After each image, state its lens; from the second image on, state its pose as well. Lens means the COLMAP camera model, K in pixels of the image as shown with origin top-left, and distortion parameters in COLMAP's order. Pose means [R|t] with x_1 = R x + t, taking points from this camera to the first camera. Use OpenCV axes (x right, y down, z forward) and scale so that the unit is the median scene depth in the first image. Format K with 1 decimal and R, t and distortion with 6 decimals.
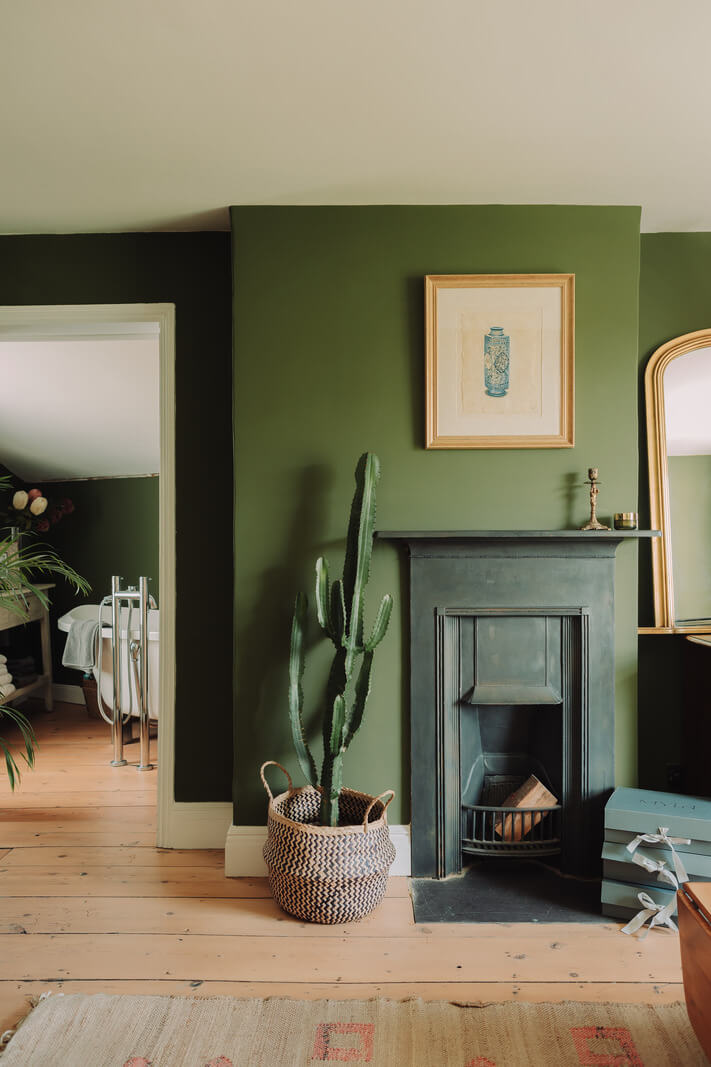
lens RADIAL K [[882.8, 0, 352.6], [0, 882.8, 533.9], [0, 0, 1]] dist [-0.017910, -0.003586]
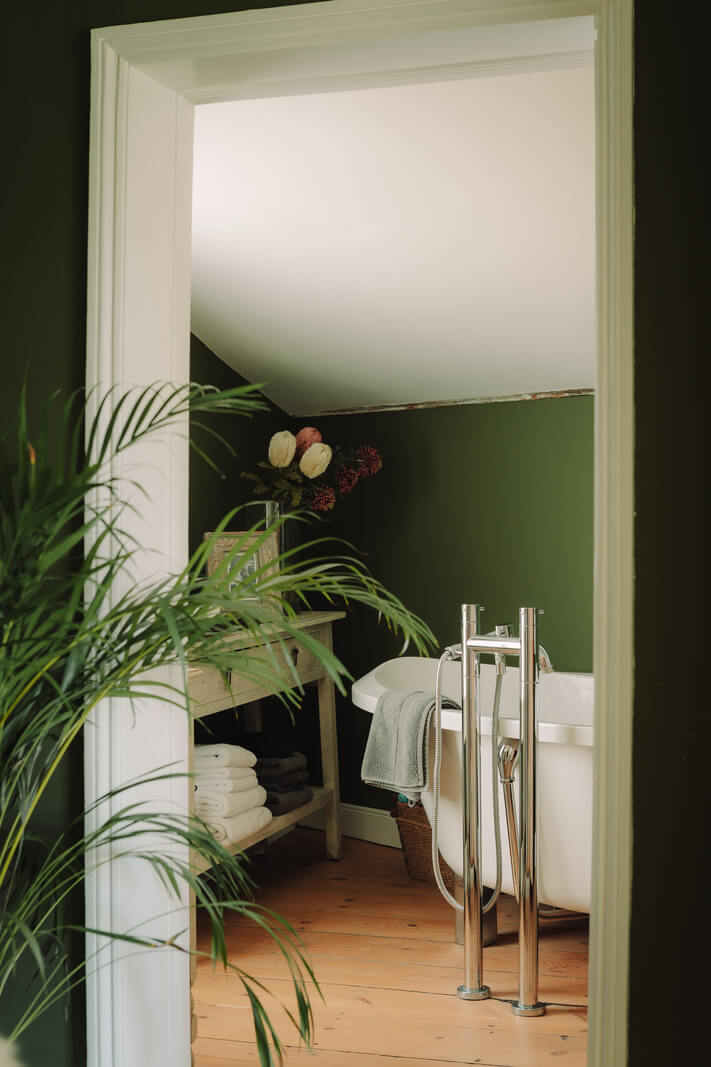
lens RADIAL K [[1298.7, 0, 354.3], [0, 1298.7, 530.3], [0, 0, 1]] dist [-0.046520, 0.000000]
pose [[0.954702, 0.006815, -0.297486, -0.117867], [-0.002256, 0.999875, 0.015667, -0.003021], [0.297555, -0.014286, 0.954598, 0.305354]]
